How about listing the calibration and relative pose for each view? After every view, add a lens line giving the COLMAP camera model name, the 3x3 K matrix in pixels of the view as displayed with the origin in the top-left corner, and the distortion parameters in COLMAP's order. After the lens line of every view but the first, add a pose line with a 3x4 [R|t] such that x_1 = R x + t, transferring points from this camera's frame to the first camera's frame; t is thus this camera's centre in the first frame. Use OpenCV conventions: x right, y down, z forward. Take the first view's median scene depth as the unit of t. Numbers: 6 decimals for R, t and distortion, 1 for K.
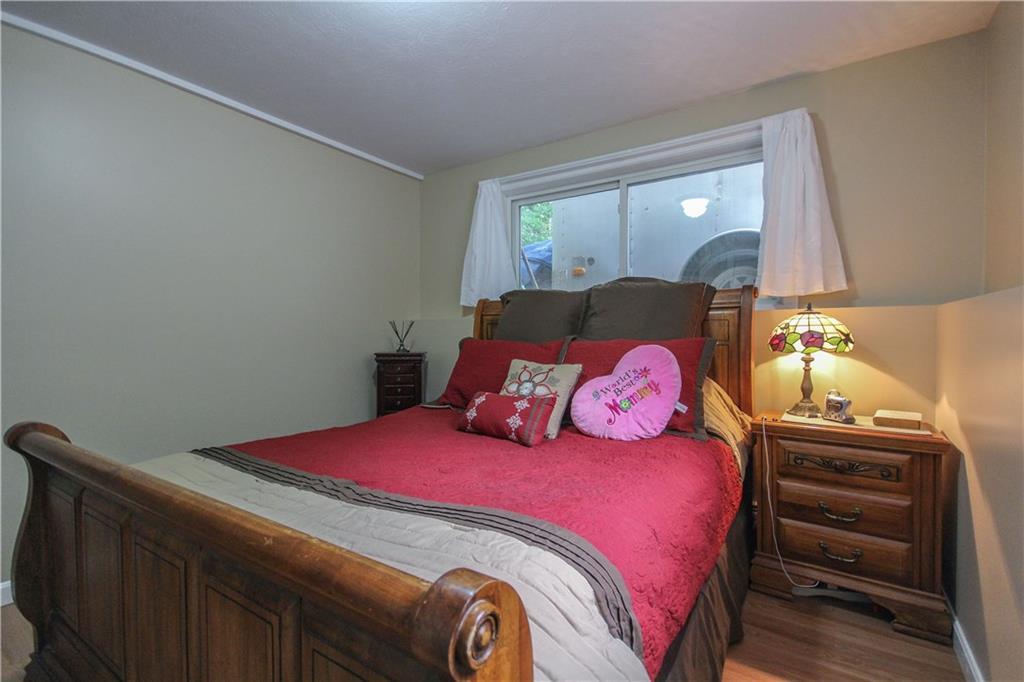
lens RADIAL K [[468.2, 0, 512.6], [0, 468.2, 341.4], [0, 0, 1]] dist [0.004129, -0.000421]
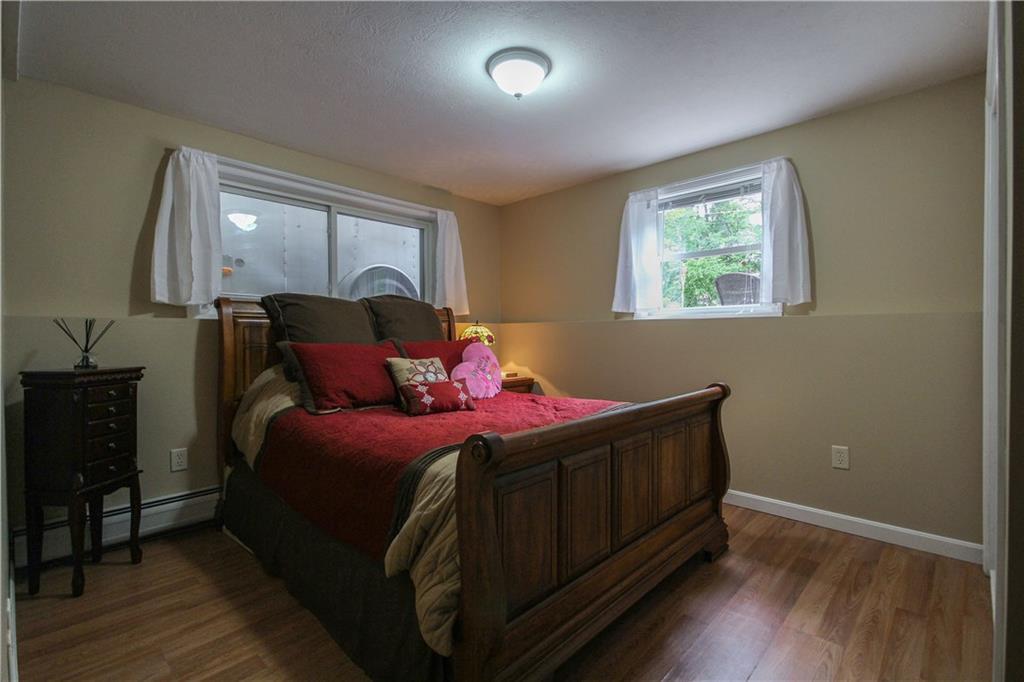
lens RADIAL K [[468.2, 0, 512.9], [0, 468.2, 337.5], [0, 0, 1]] dist [0.004129, -0.000421]
pose [[0.167090, -0.005074, 0.985929, -0.855067], [0.025117, 0.999684, 0.000888, -0.005387], [-0.985622, 0.024615, 0.167165, 0.365140]]
